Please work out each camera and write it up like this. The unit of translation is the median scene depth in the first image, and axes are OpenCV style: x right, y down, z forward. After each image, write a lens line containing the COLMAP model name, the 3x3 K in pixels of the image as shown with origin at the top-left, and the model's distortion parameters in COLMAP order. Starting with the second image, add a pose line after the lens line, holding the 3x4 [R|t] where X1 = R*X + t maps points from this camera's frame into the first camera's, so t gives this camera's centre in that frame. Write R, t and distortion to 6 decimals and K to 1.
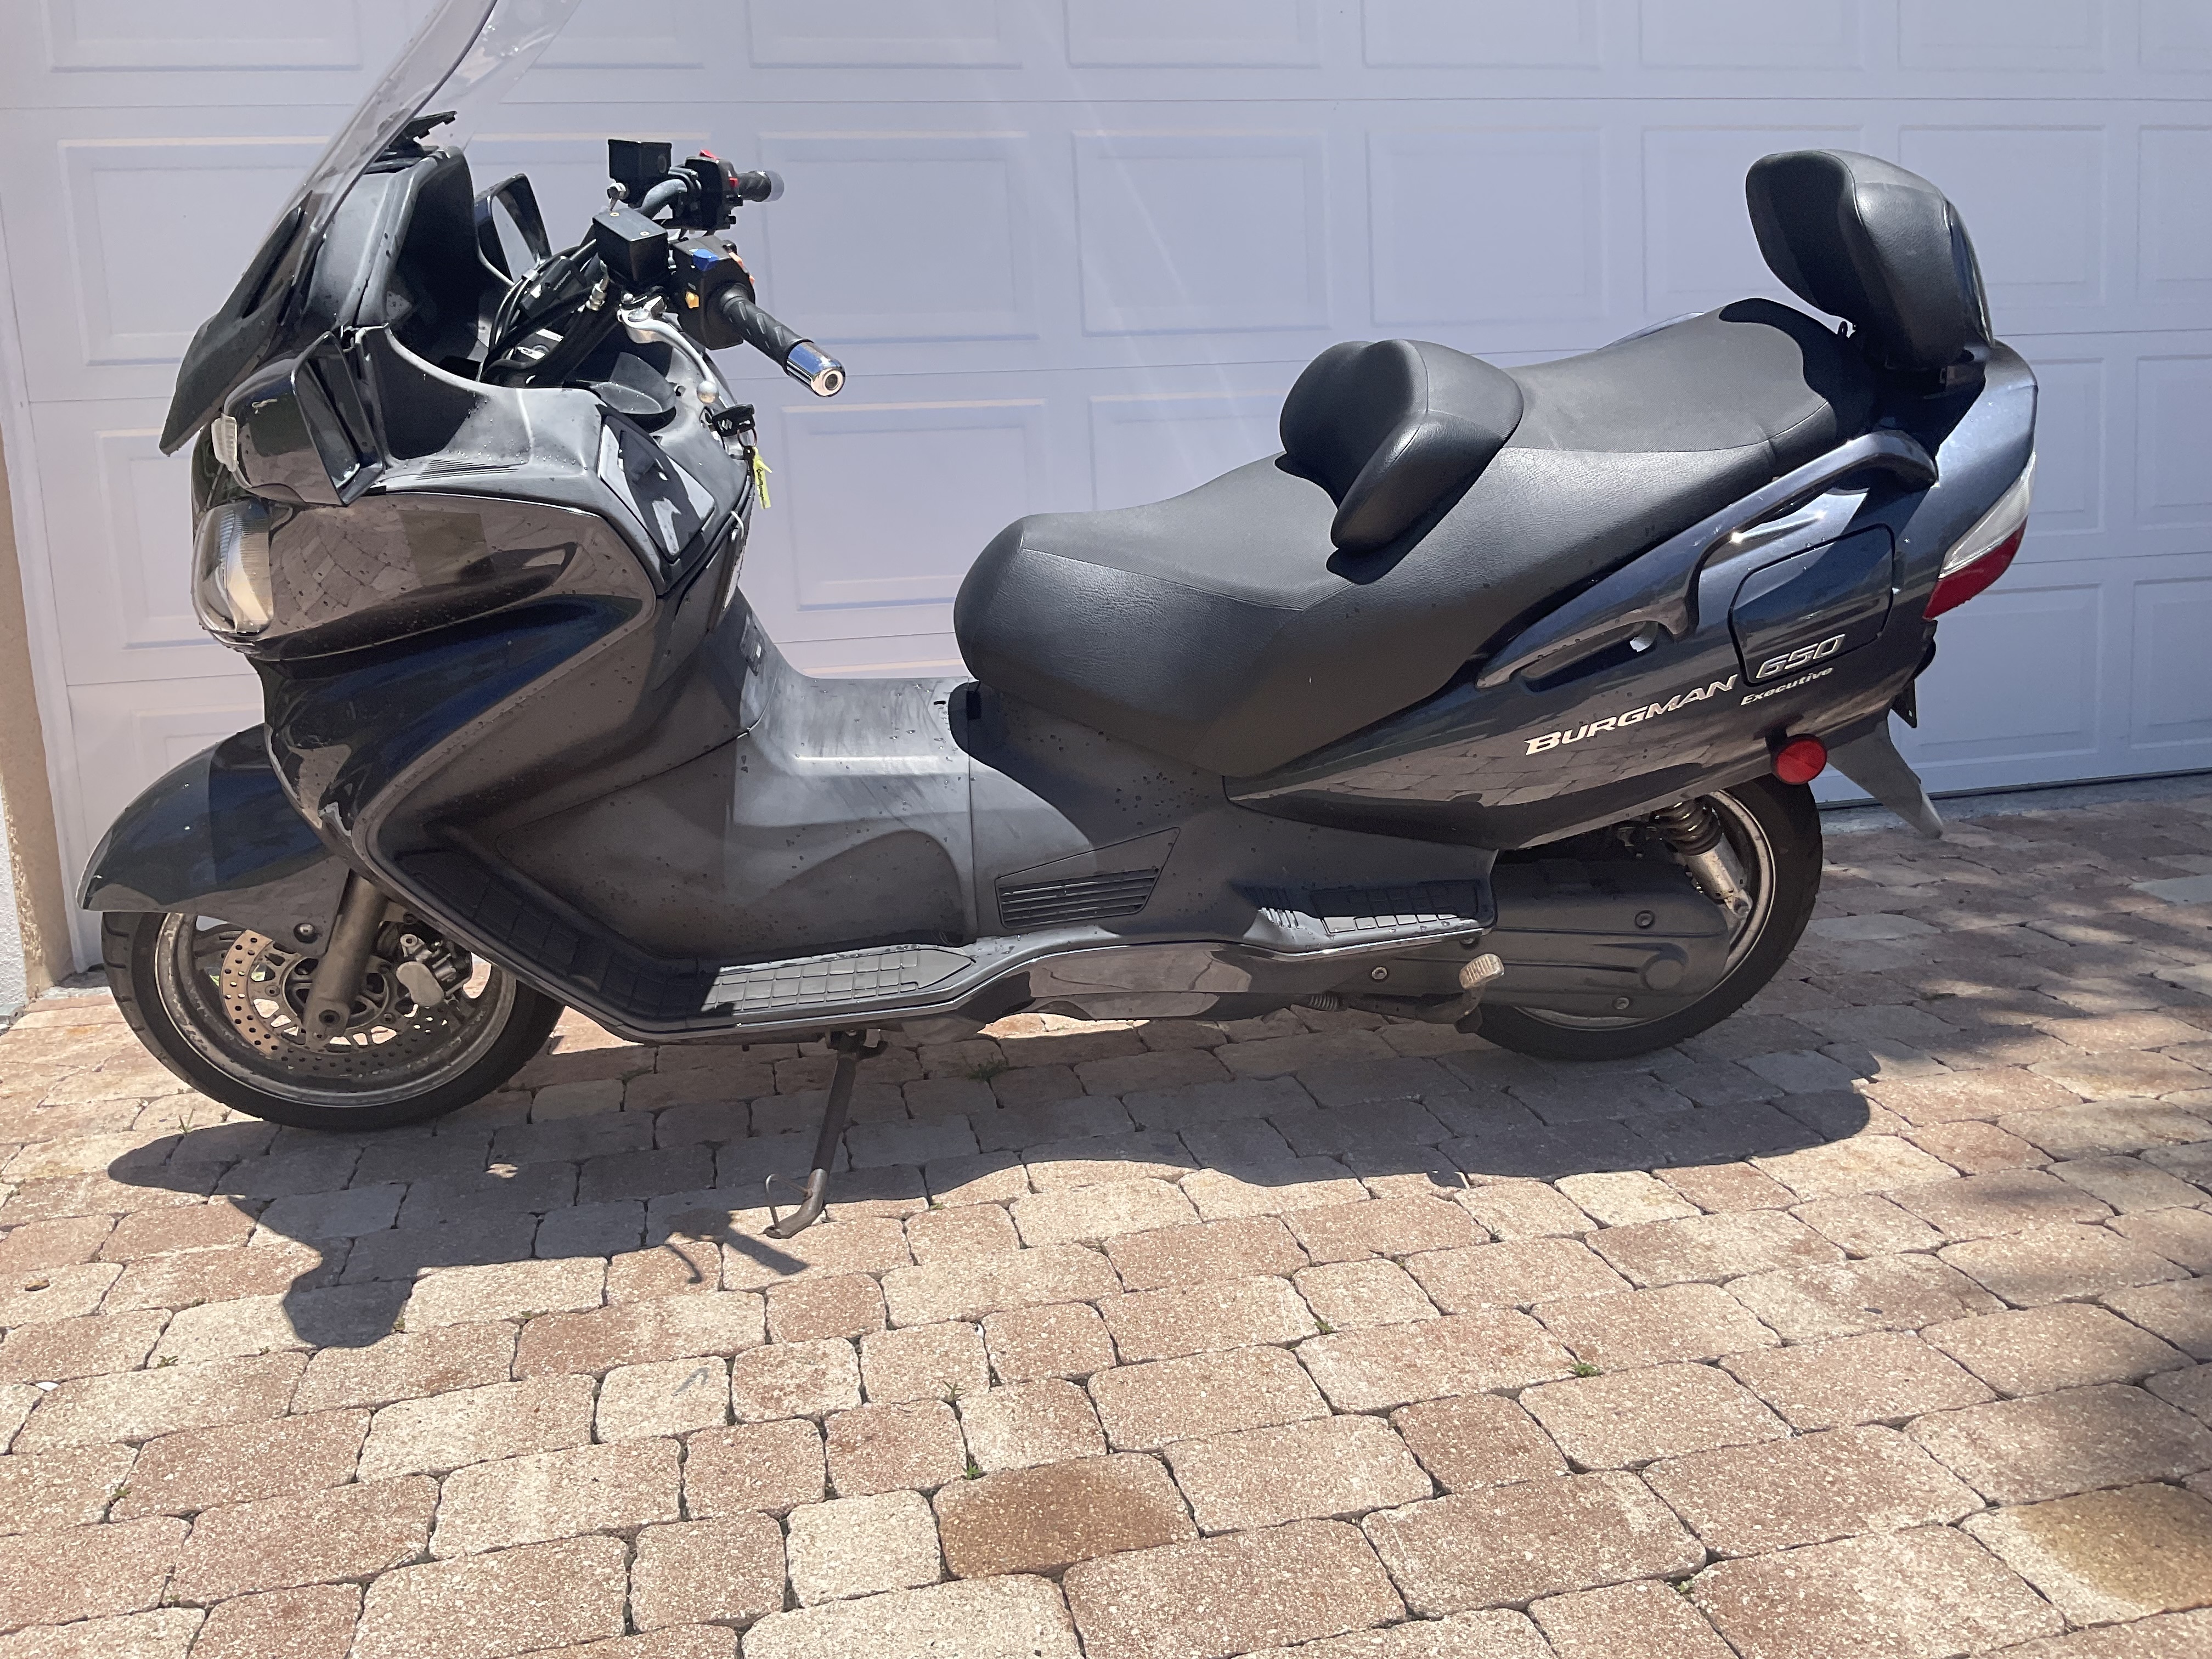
lens RADIAL K [[1831.6, 0, 1106.0], [0, 1831.6, 829.5], [0, 0, 1]] dist [0.001233, -0.084924]
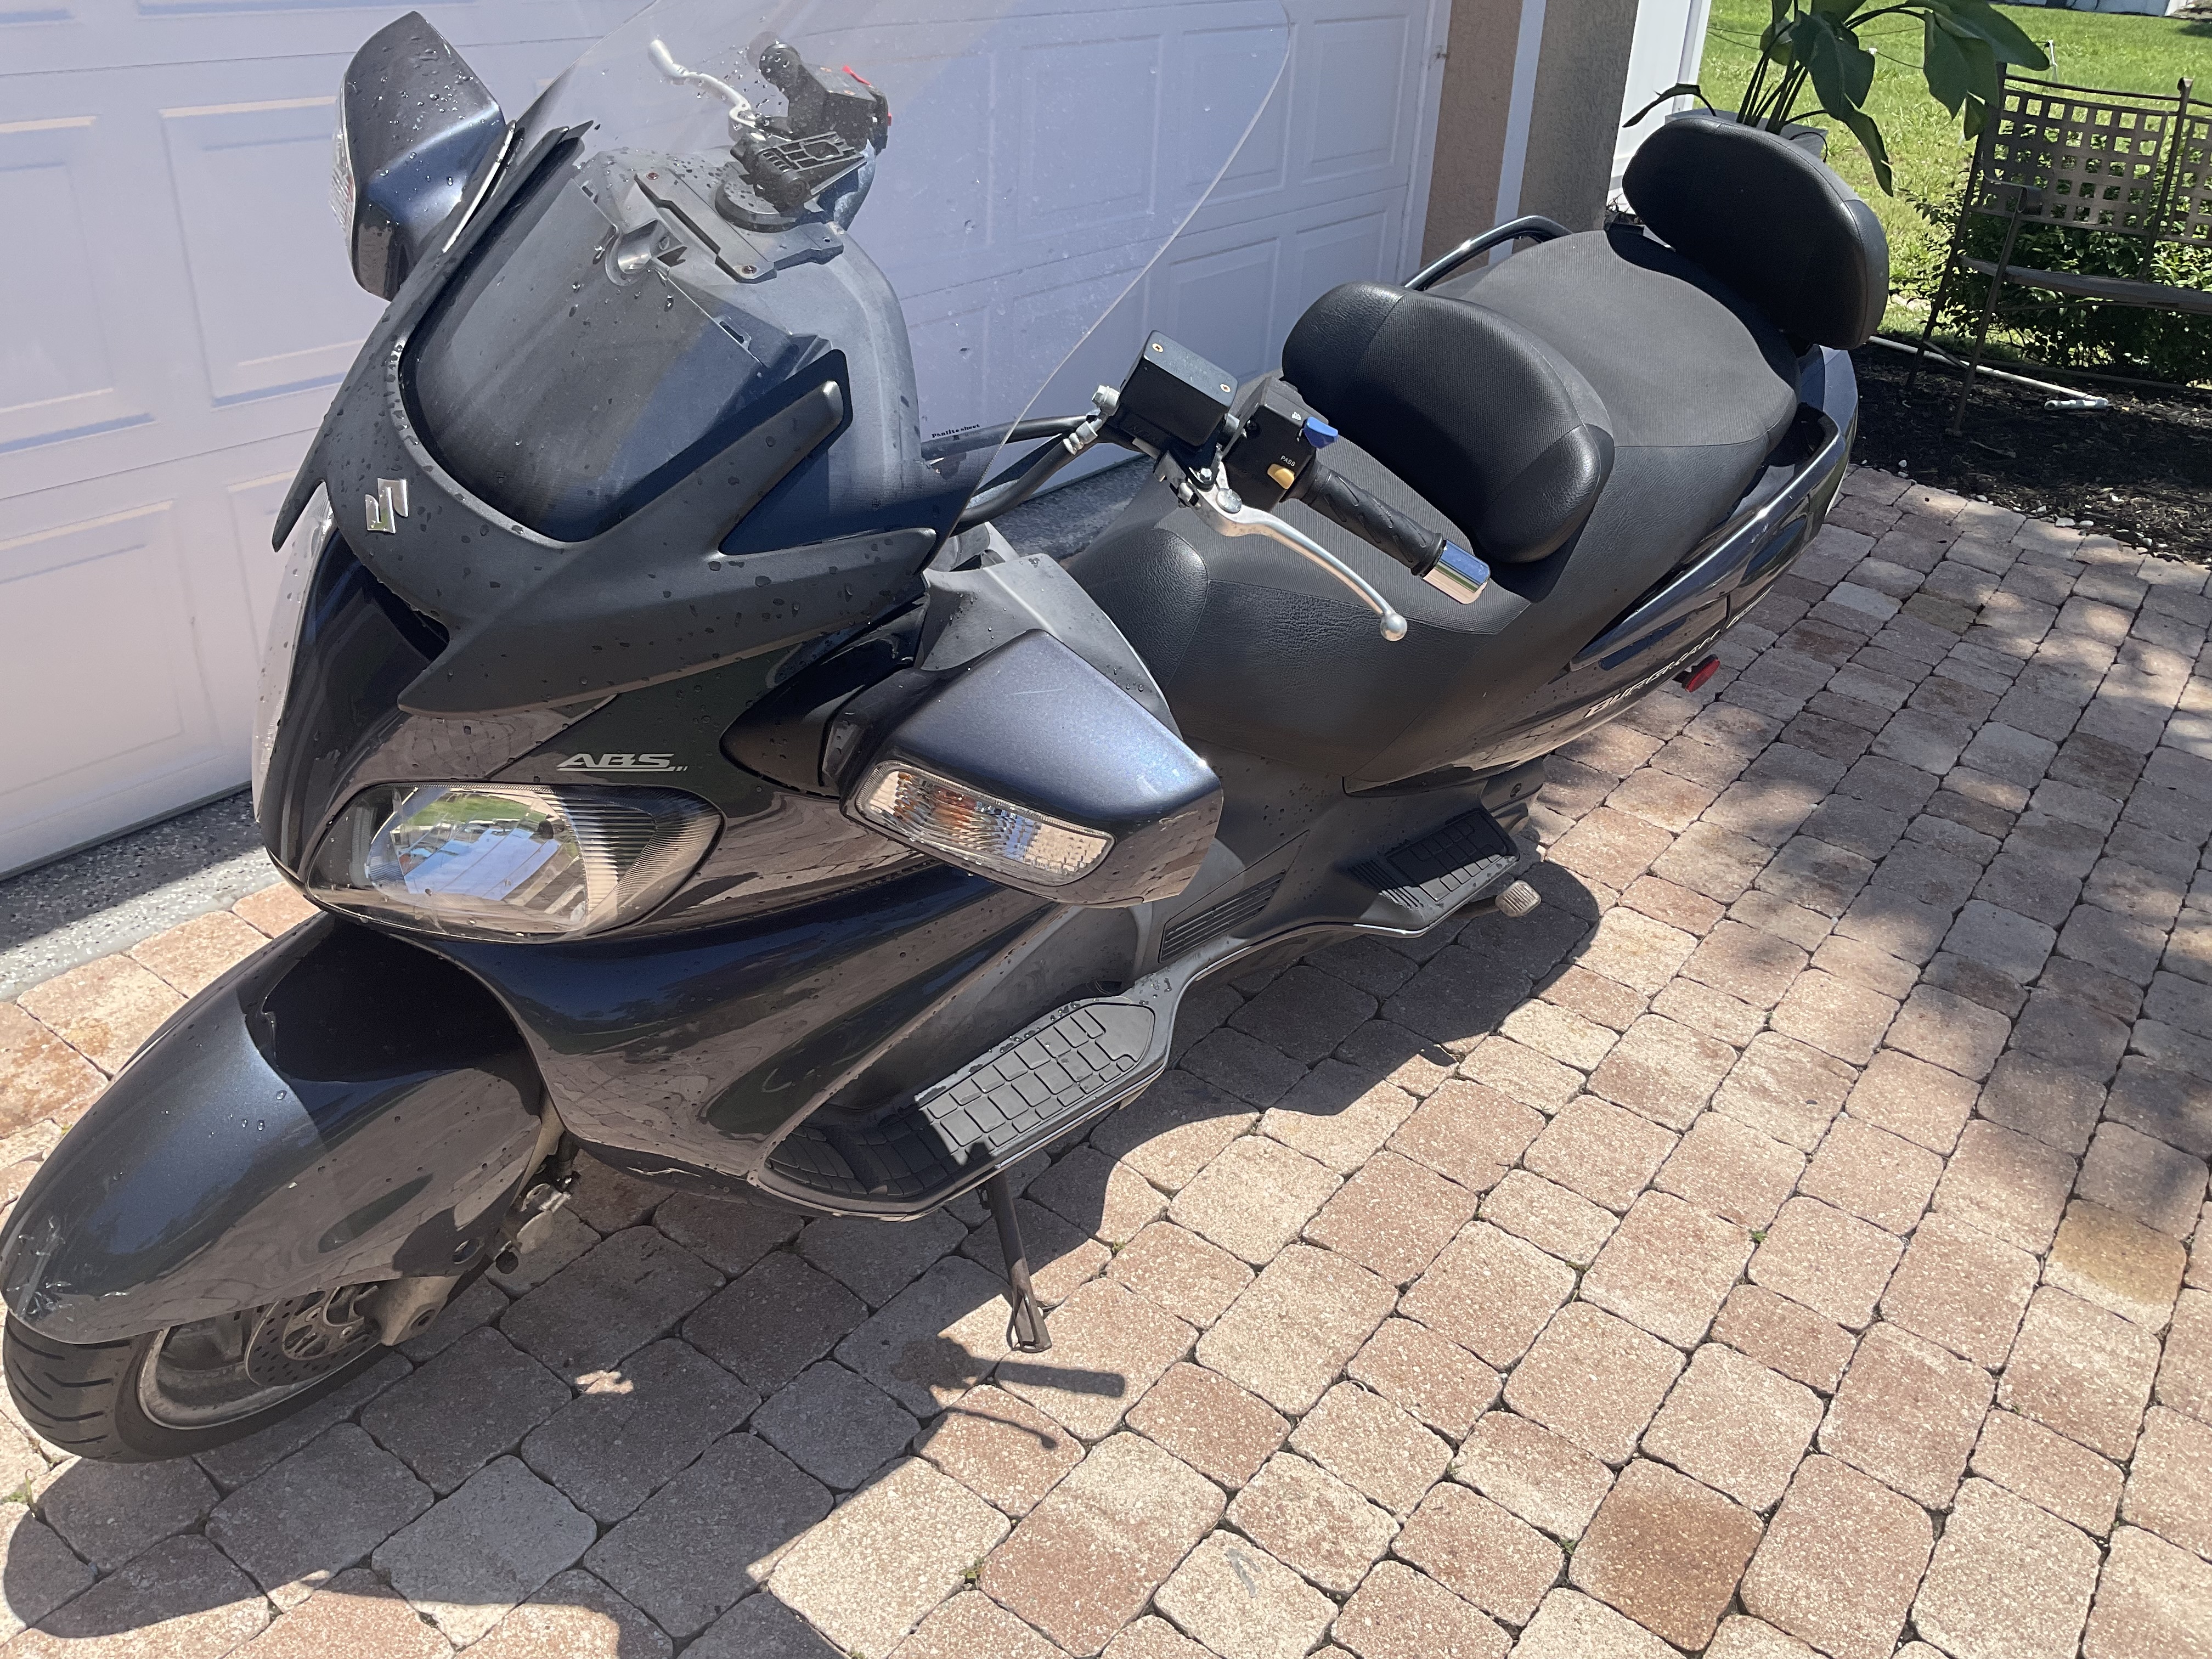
lens RADIAL K [[1831.6, 0, 1106.0], [0, 1831.6, 829.5], [0, 0, 1]] dist [0.001233, -0.084924]
pose [[0.747257, -0.230819, 0.623161, -0.810825], [0.018674, 0.944663, 0.327510, -0.402418], [-0.664273, -0.233098, 0.710216, 0.451219]]
